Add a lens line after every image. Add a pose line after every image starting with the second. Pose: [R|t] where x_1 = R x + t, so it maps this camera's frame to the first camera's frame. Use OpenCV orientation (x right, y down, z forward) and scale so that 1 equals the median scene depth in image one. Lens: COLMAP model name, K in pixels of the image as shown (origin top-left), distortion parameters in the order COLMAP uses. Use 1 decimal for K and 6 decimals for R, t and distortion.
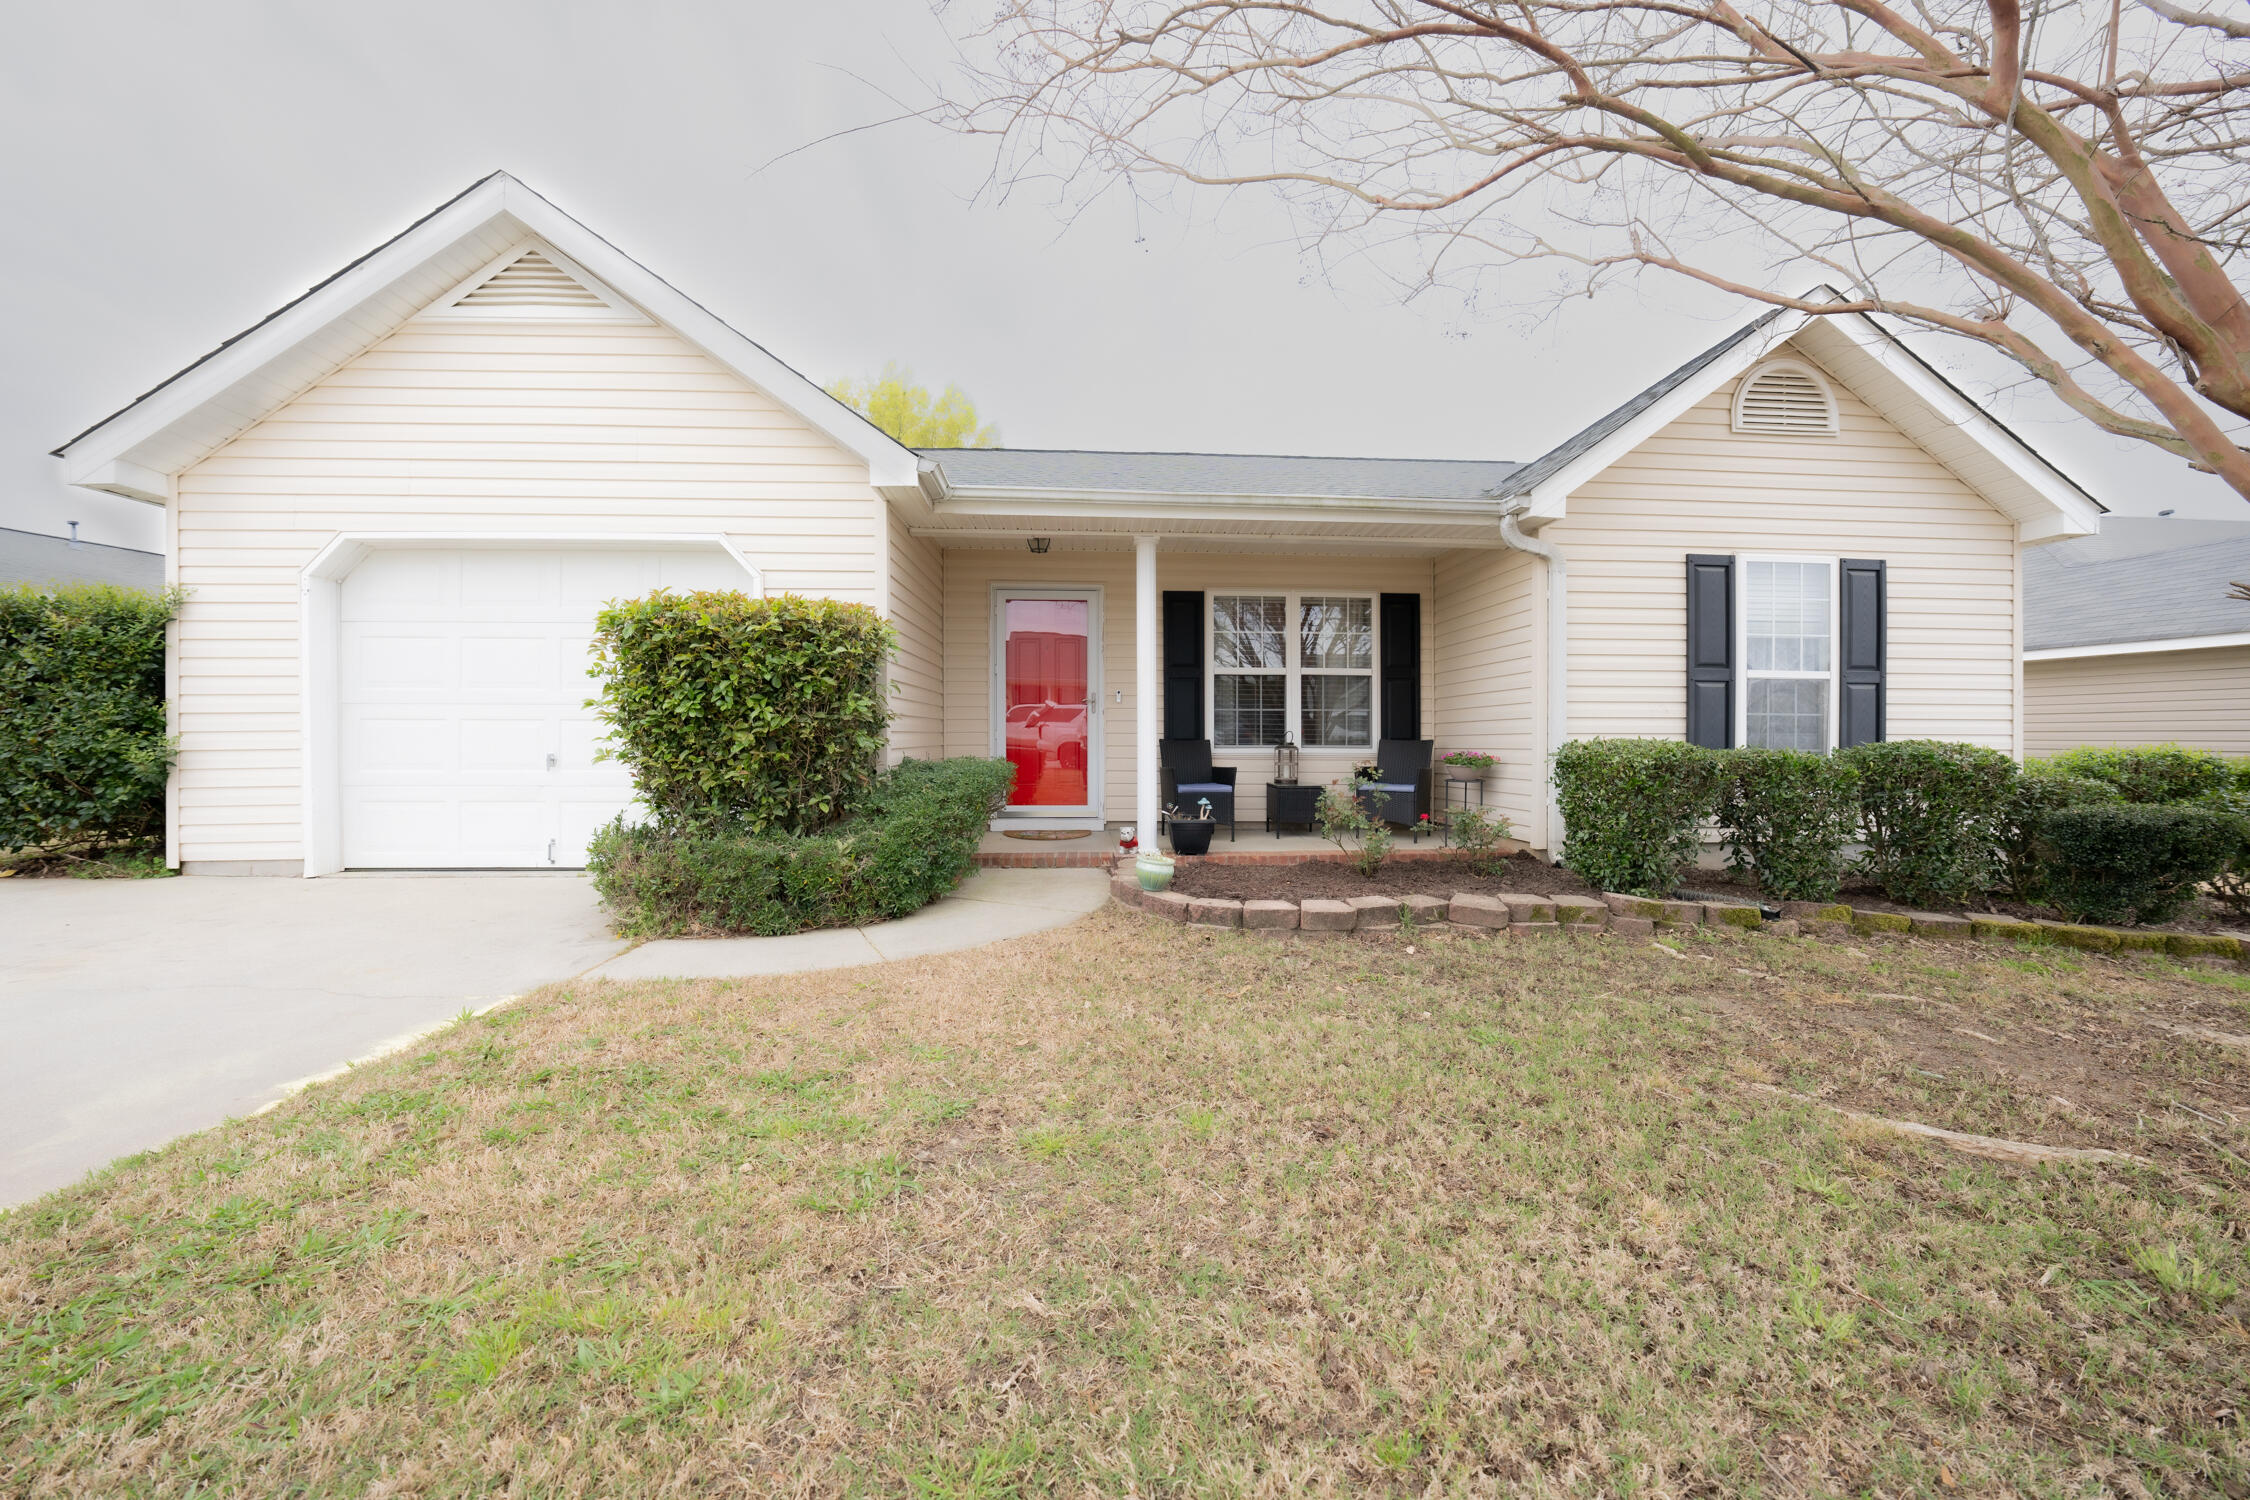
lens RADIAL K [[777.7, 0, 1130.1], [0, 777.7, 738.5], [0, 0, 1]] dist [-0.029423, 0.006677]
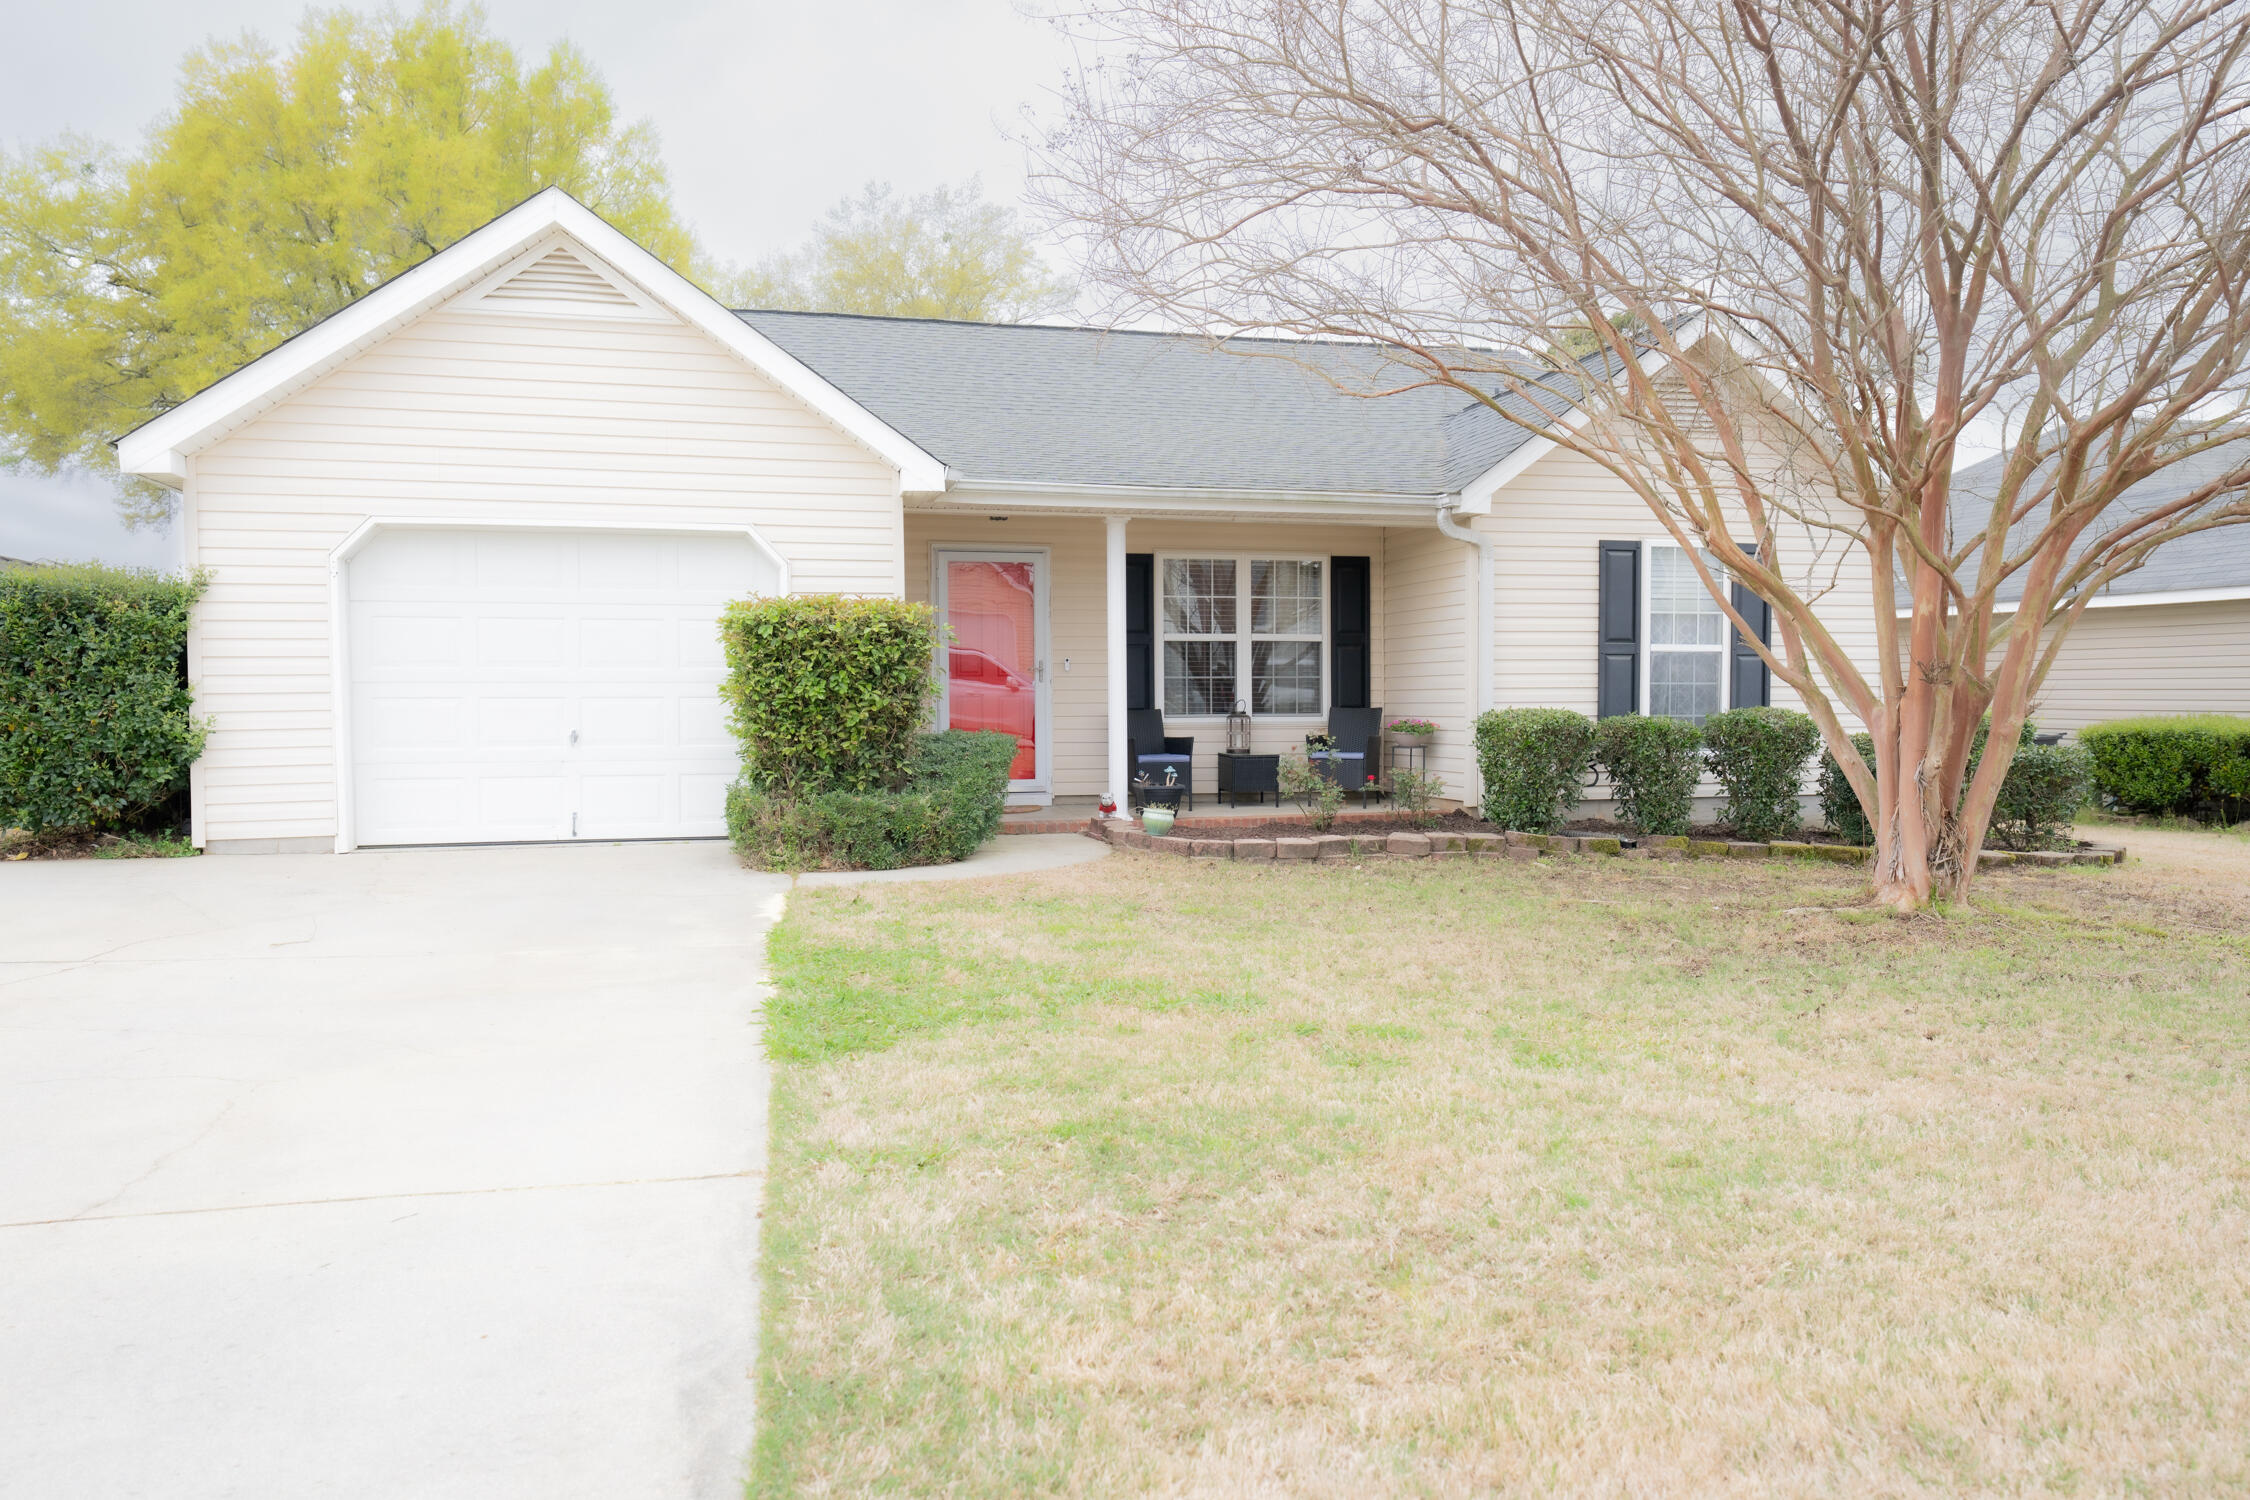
lens RADIAL K [[1575.4, 0, 1120.3], [0, 1575.4, 746.6], [0, 0, 1]] dist [0.033967, 0.001631]
pose [[0.982010, -0.012652, 0.188402, -0.401823], [0.006044, 0.999348, 0.035607, -0.027661], [-0.188730, -0.033828, 0.981446, -1.158354]]
